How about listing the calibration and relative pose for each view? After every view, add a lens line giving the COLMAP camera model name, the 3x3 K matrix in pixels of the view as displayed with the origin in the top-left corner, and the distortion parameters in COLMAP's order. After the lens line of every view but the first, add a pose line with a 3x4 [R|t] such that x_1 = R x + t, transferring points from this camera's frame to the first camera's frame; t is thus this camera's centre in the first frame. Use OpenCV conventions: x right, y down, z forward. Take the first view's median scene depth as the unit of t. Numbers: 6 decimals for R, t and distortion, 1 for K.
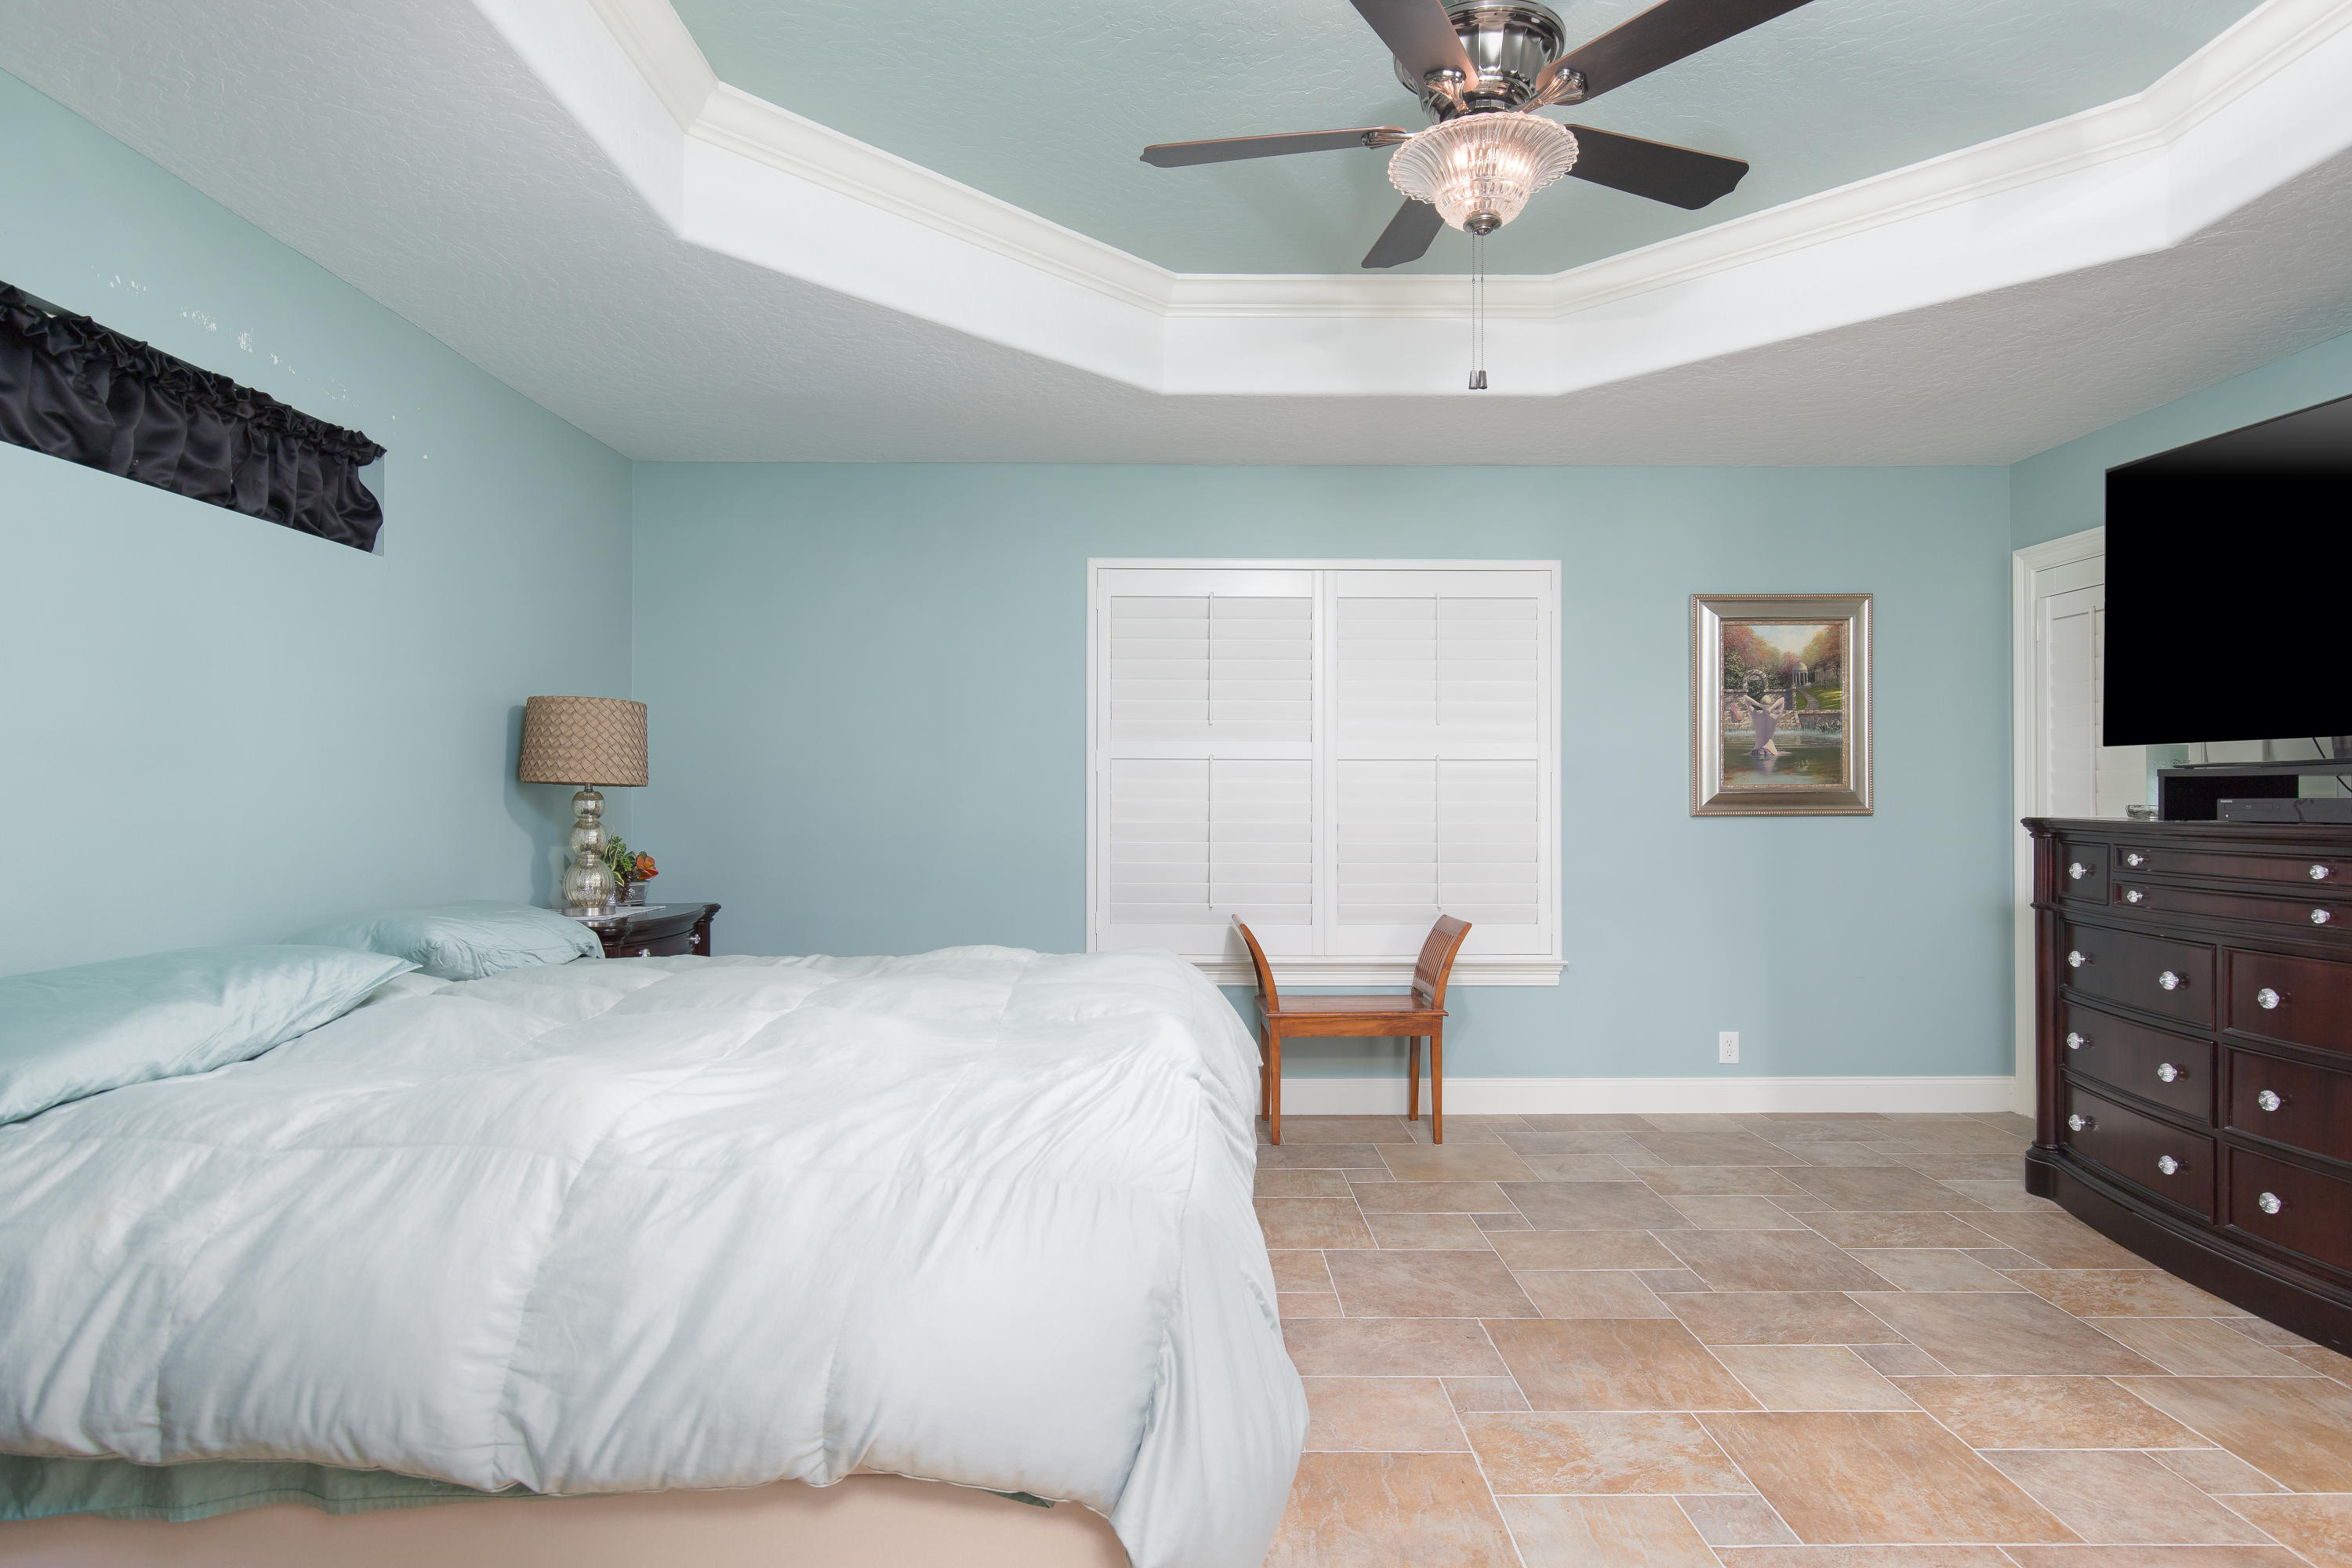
lens RADIAL K [[1293.5, 0, 1178.6], [0, 1293.5, 785.3], [0, 0, 1]] dist [-0.003896, 0.001487]
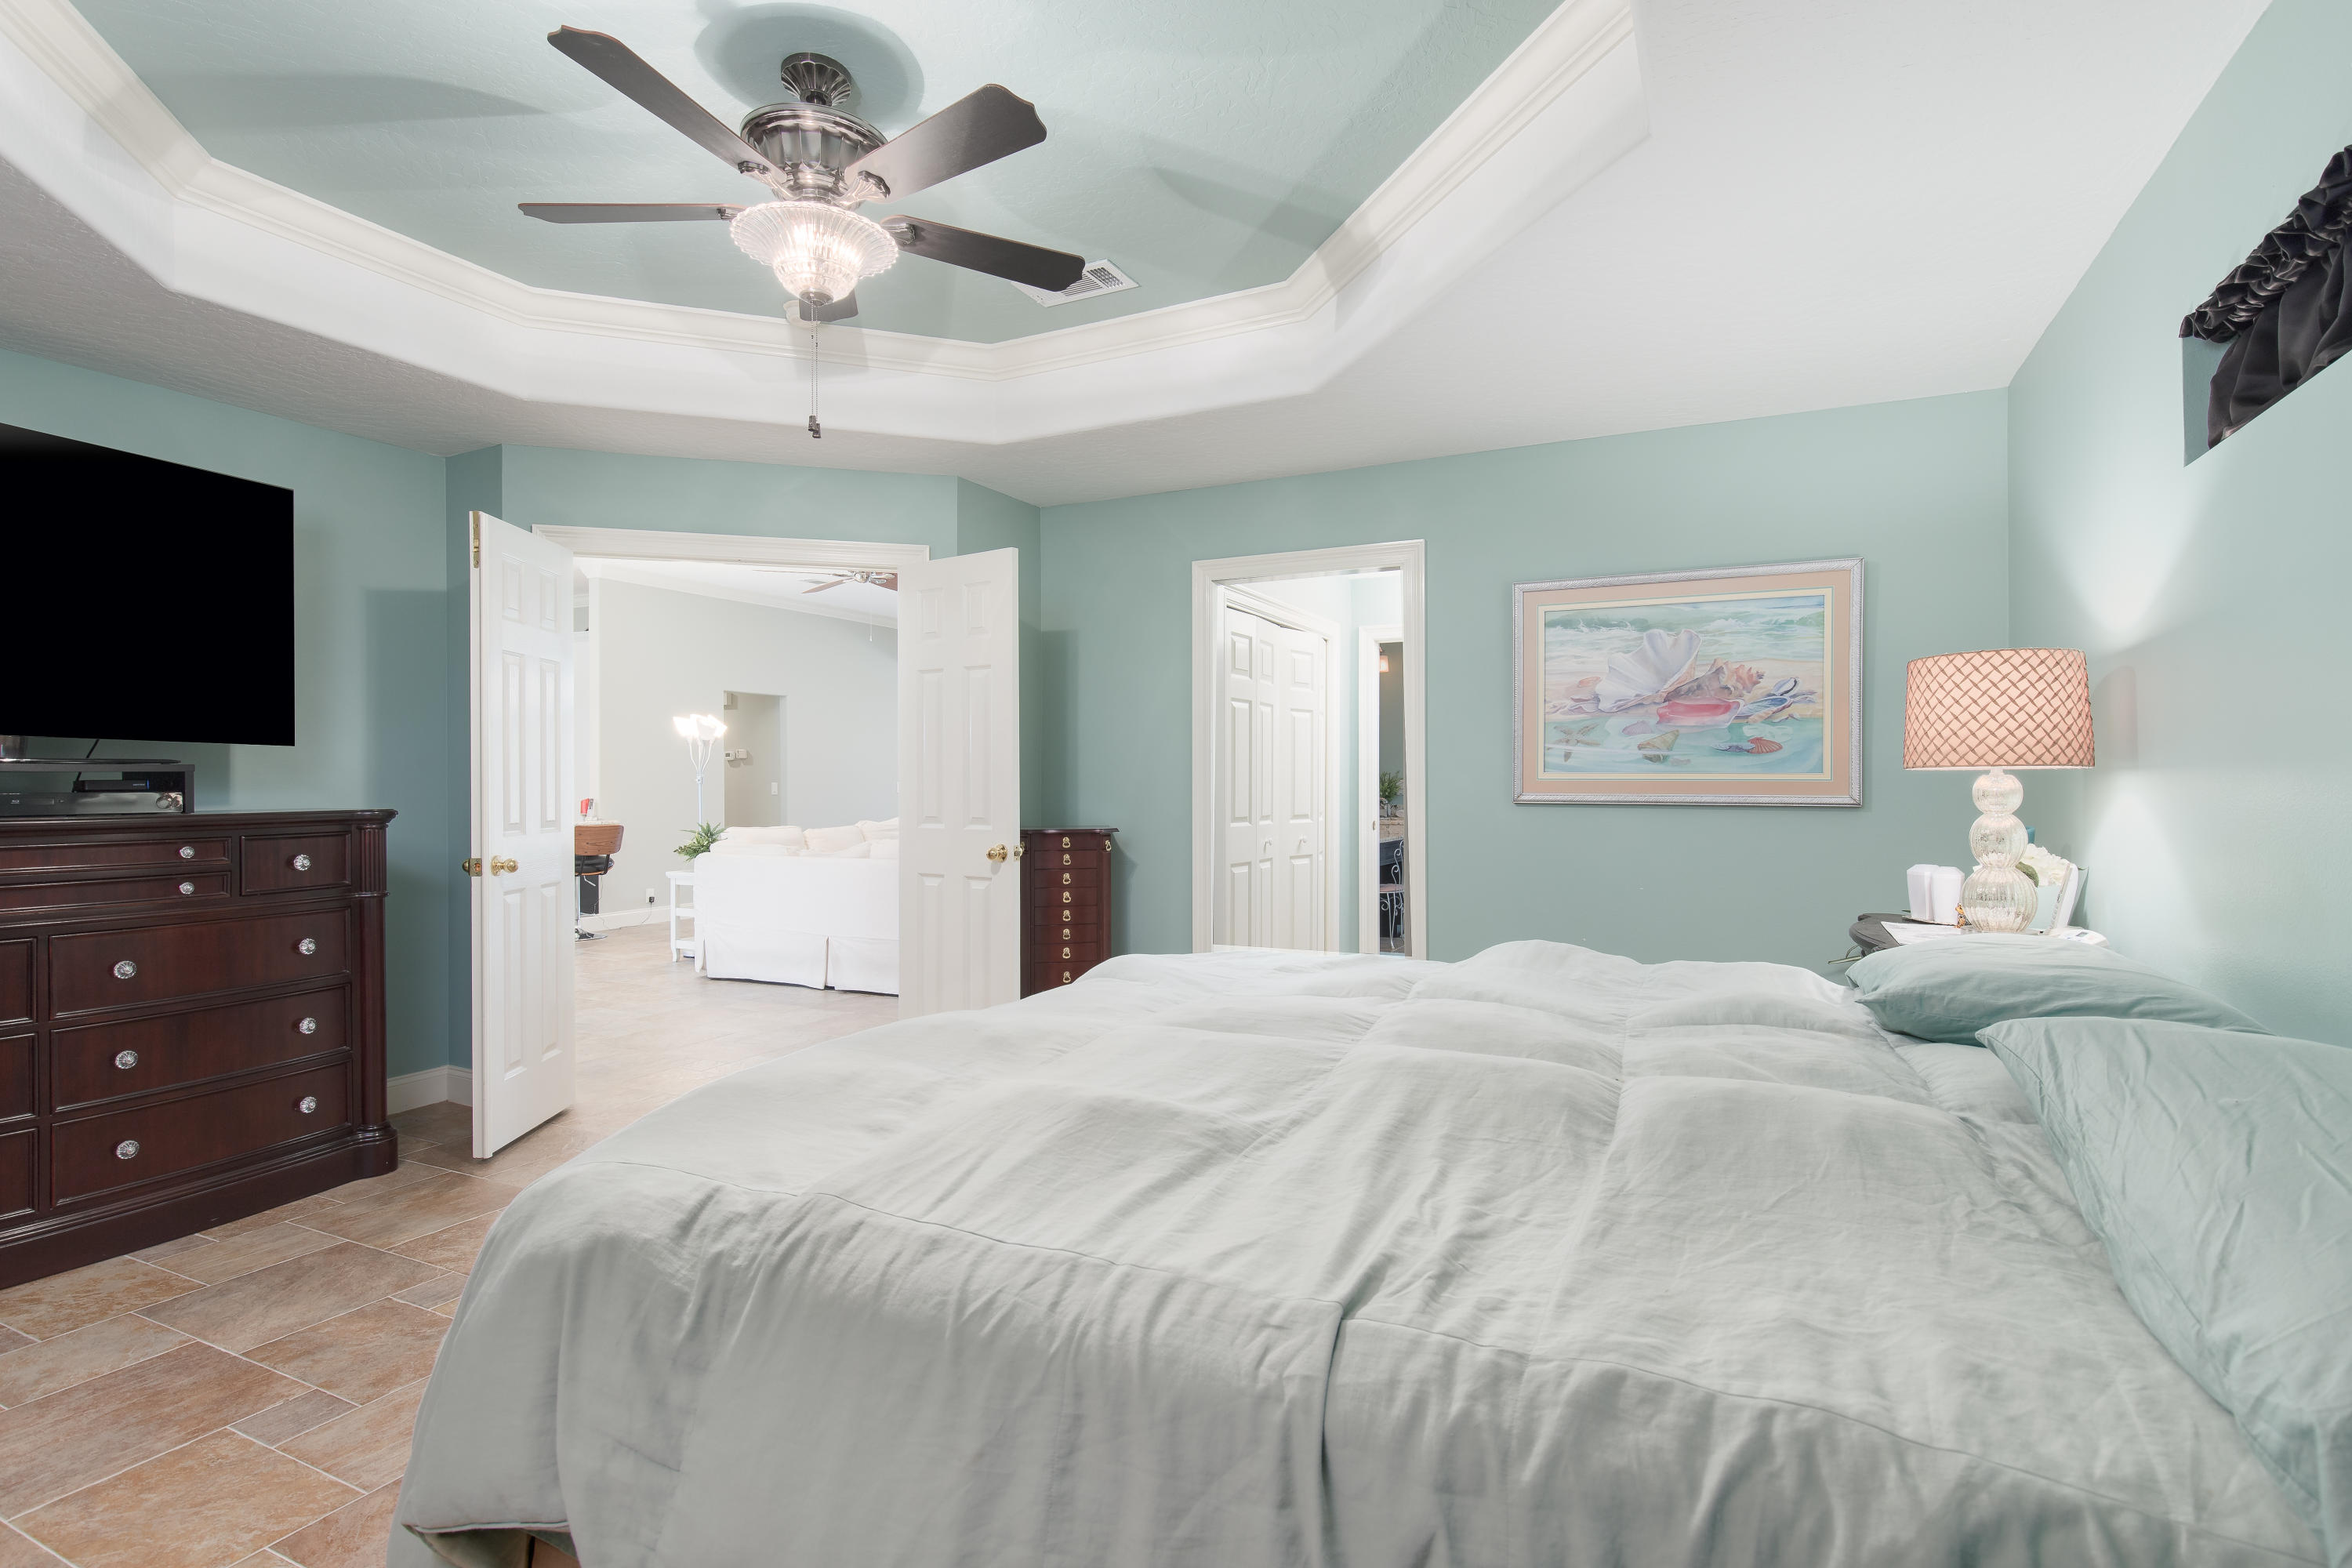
lens RADIAL K [[1185.8, 0, 1175.3], [0, 1185.8, 784.7], [0, 0, 1]] dist [-0.000204, 0.000293]
pose [[-0.890805, 0.002327, 0.454379, -0.445512], [0.001453, 0.999996, -0.002273, 0.006699], [-0.454383, -0.001365, -0.890806, 1.501514]]
